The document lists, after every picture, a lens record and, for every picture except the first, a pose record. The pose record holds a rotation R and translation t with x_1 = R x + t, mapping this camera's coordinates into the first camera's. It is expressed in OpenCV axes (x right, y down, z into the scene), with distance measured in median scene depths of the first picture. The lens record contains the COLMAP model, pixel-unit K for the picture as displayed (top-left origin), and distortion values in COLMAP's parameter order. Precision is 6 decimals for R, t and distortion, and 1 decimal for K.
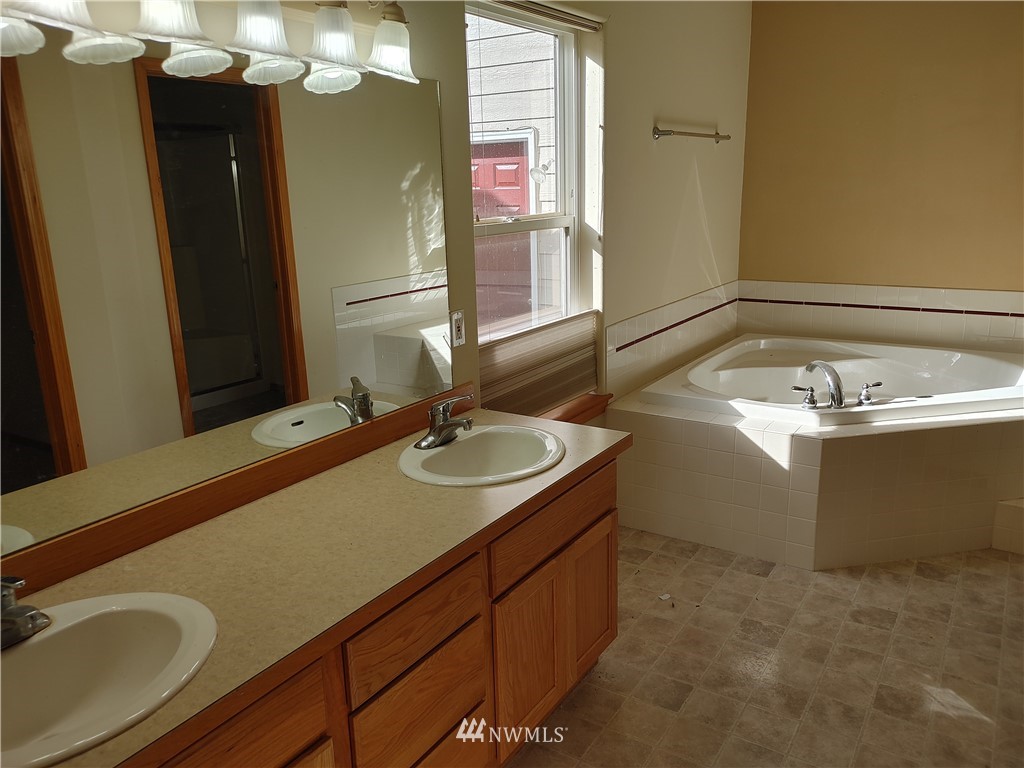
lens RADIAL K [[816.2, 0, 513.4], [0, 816.2, 366.9], [0, 0, 1]] dist [0.045900, 0.002458]
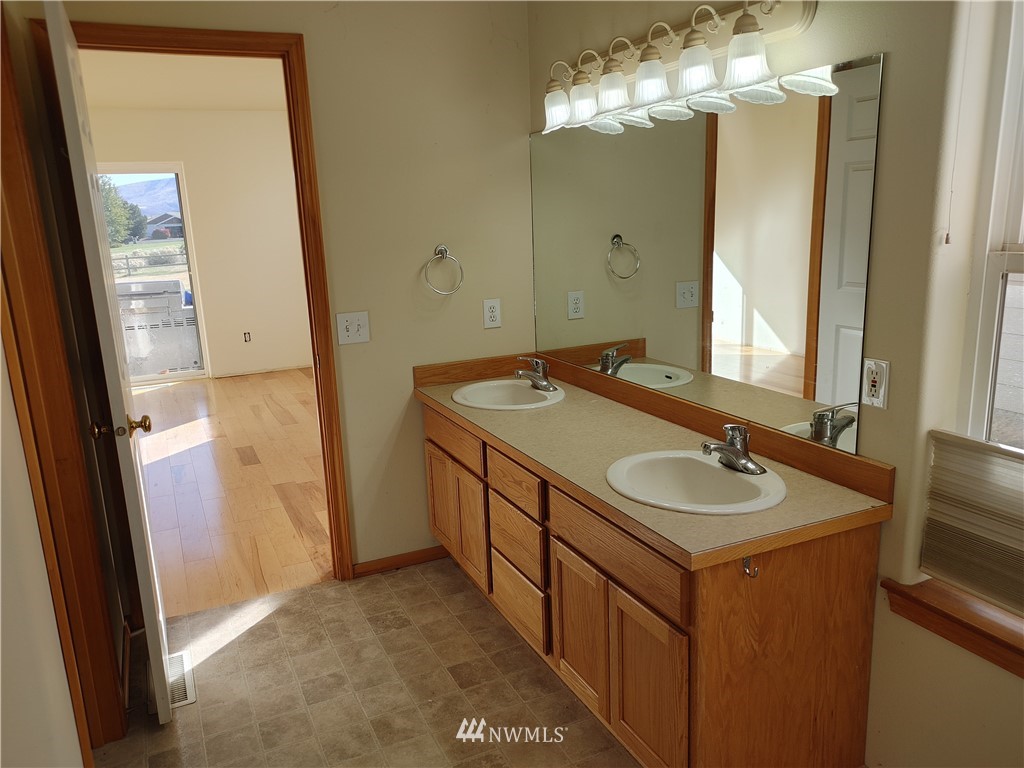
lens RADIAL K [[794.1, 0, 531.0], [0, 794.1, 378.2], [0, 0, 1]] dist [0.002550, 0.000130]
pose [[-0.524155, 0.227014, -0.820809, 0.786584], [-0.132967, 0.930181, 0.342174, -0.294087], [0.841179, 0.288493, -0.457373, 1.219314]]
